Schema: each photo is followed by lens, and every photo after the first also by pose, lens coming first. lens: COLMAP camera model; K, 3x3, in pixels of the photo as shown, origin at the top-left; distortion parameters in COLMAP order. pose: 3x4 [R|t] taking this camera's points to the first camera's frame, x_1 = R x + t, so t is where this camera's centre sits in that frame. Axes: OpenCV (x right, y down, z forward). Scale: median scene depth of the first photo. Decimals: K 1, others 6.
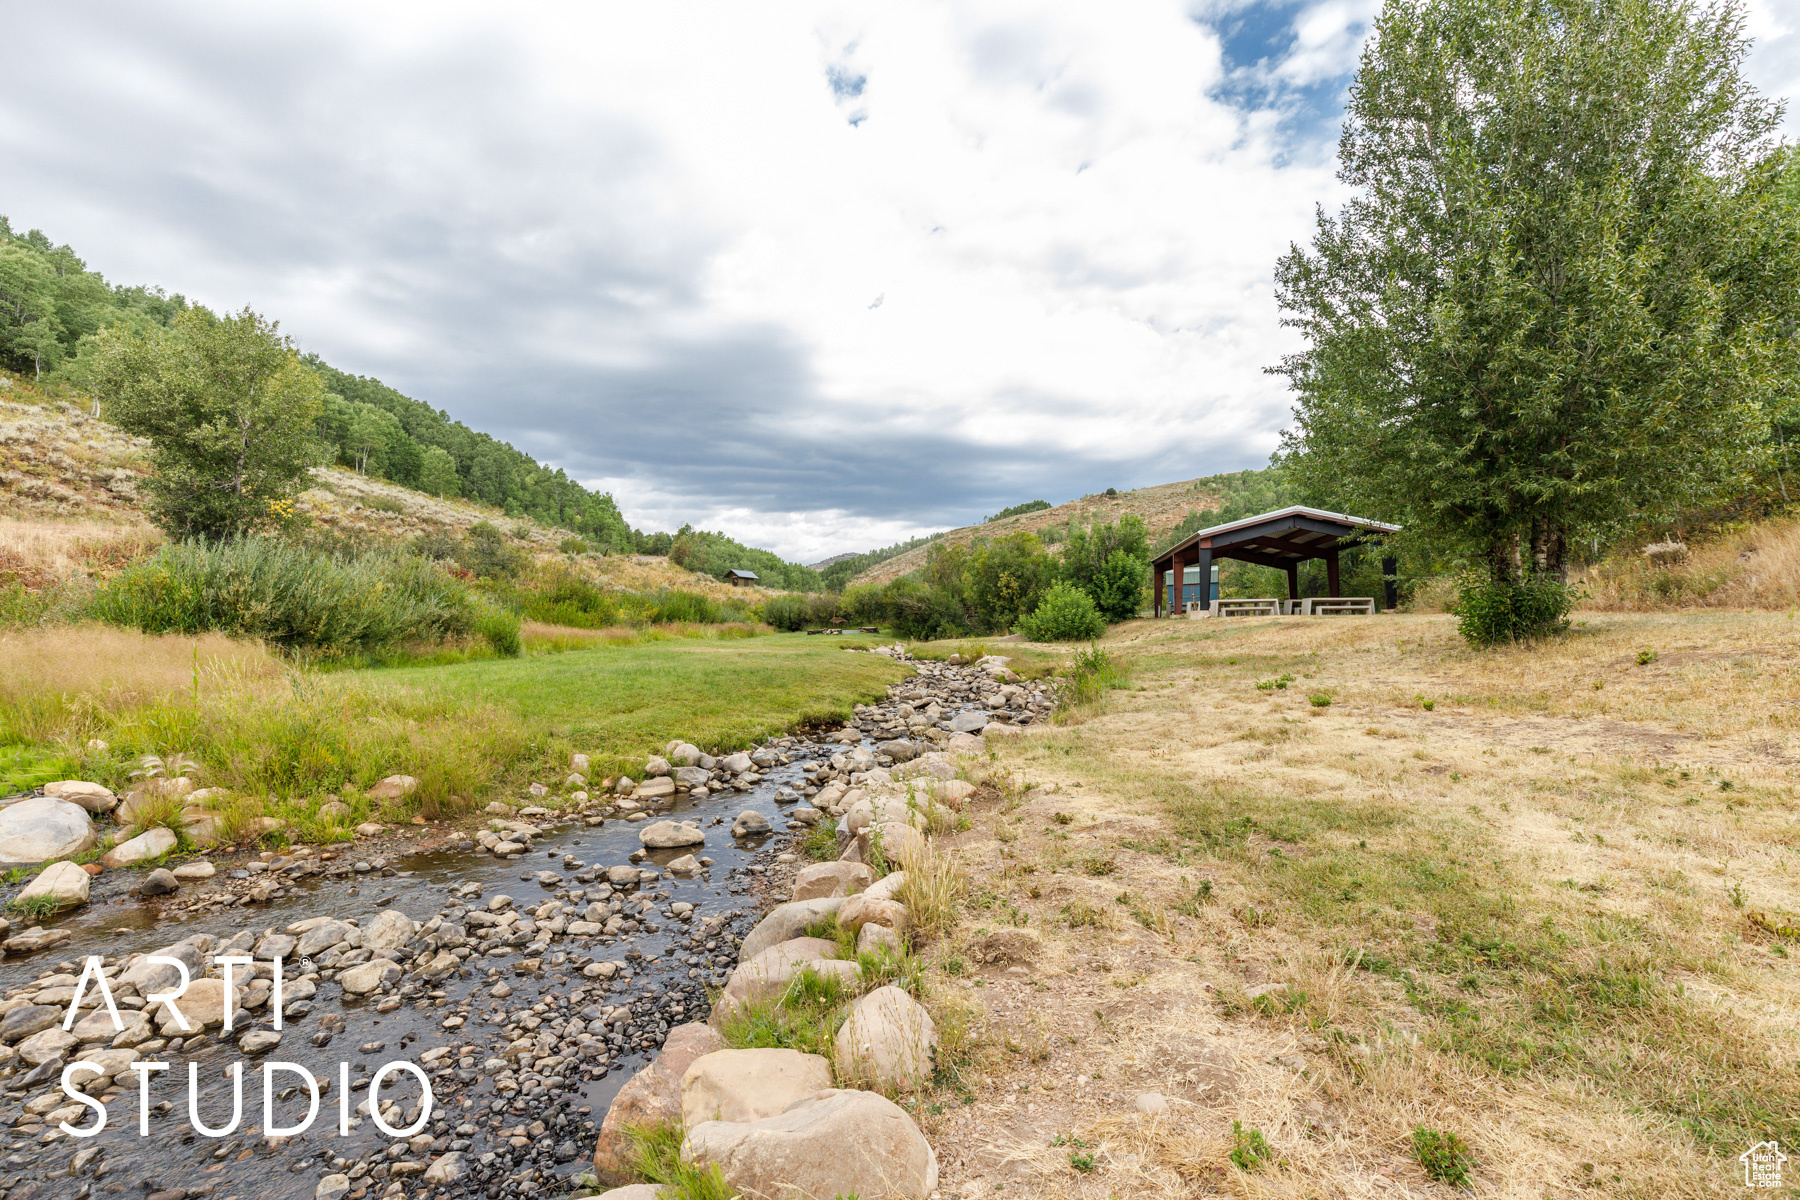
lens RADIAL K [[788.7, 0, 901.4], [0, 788.7, 603.1], [0, 0, 1]] dist [0.001569, 0.000339]
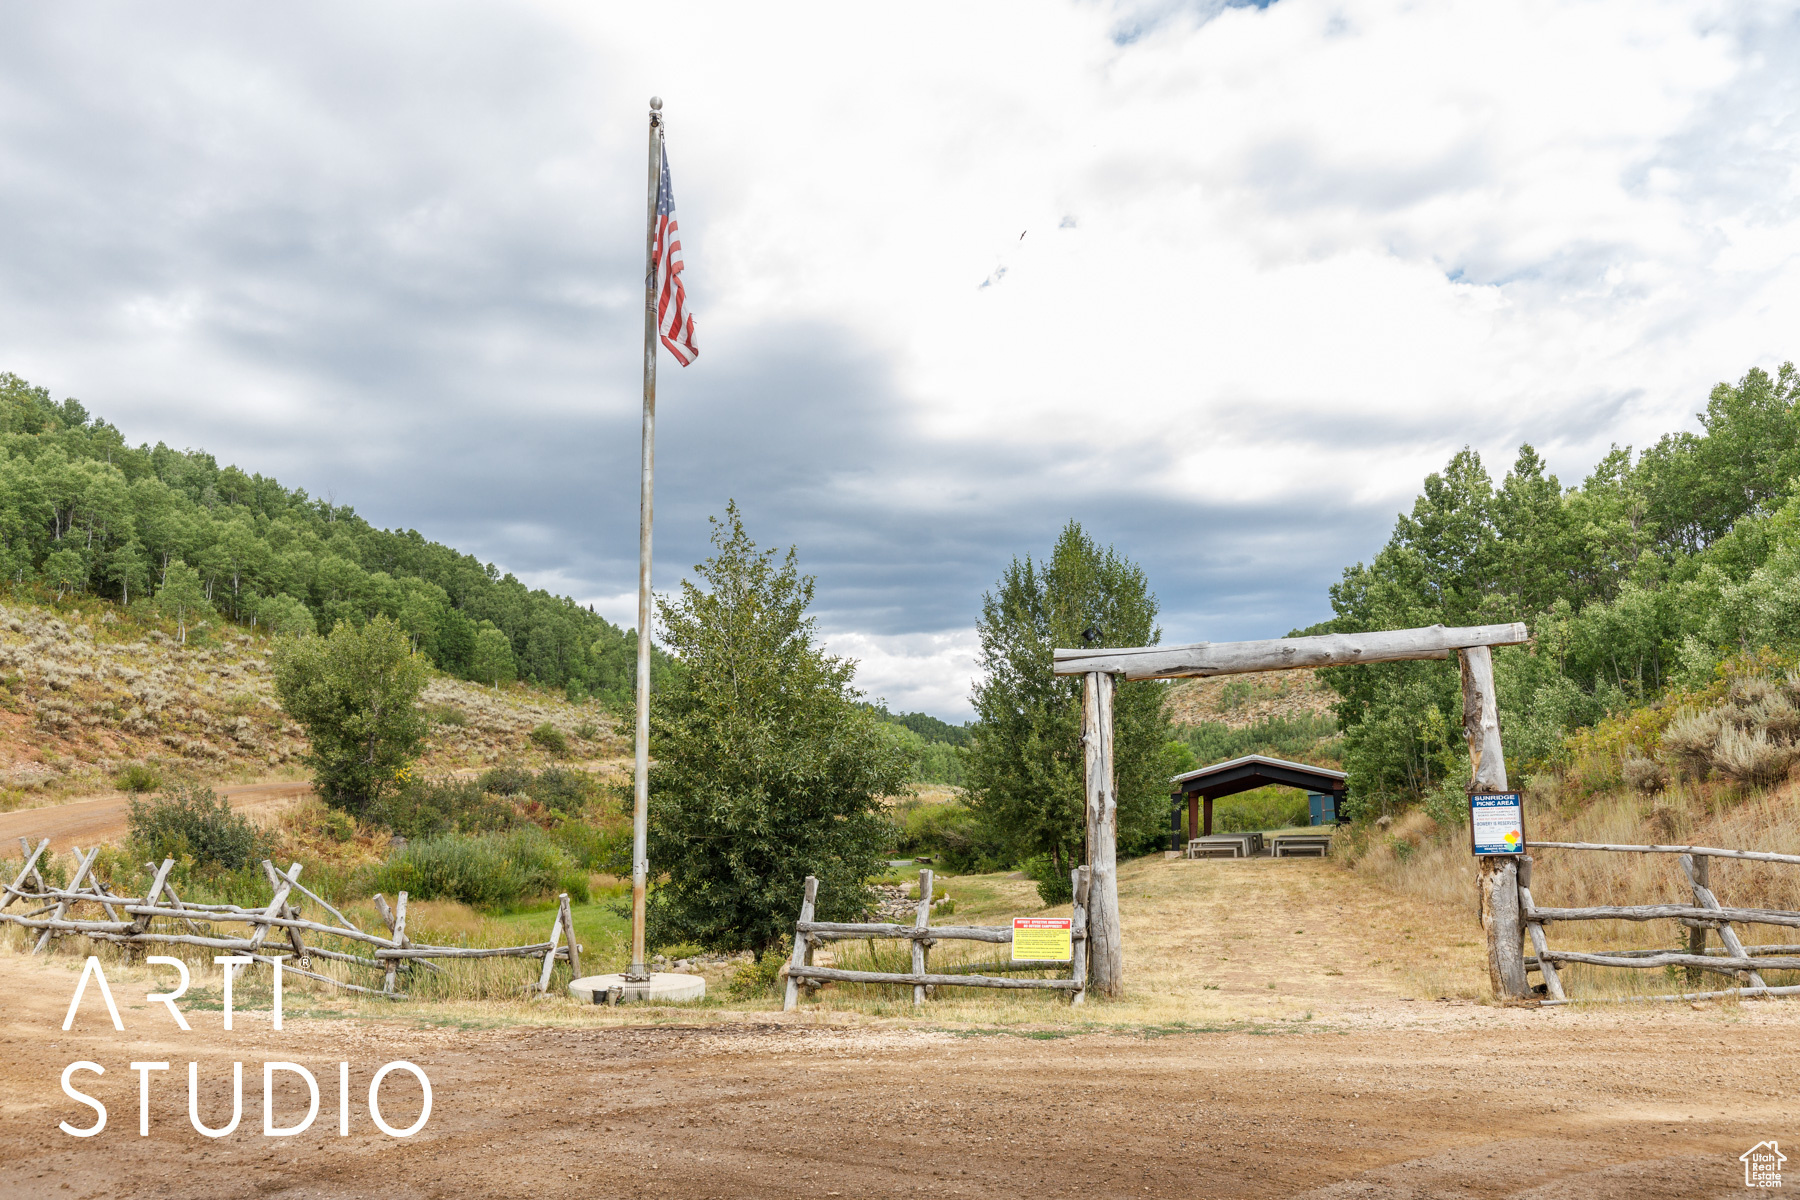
lens RADIAL K [[1303.6, 0, 896.6], [0, 1303.6, 751.5], [0, 0, 1]] dist [-0.003585, -0.004668]
pose [[0.976192, -0.030182, -0.214798, 0.211910], [0.026726, 0.999463, -0.018976, -0.054622], [0.215255, 0.012784, 0.976474, -0.437430]]
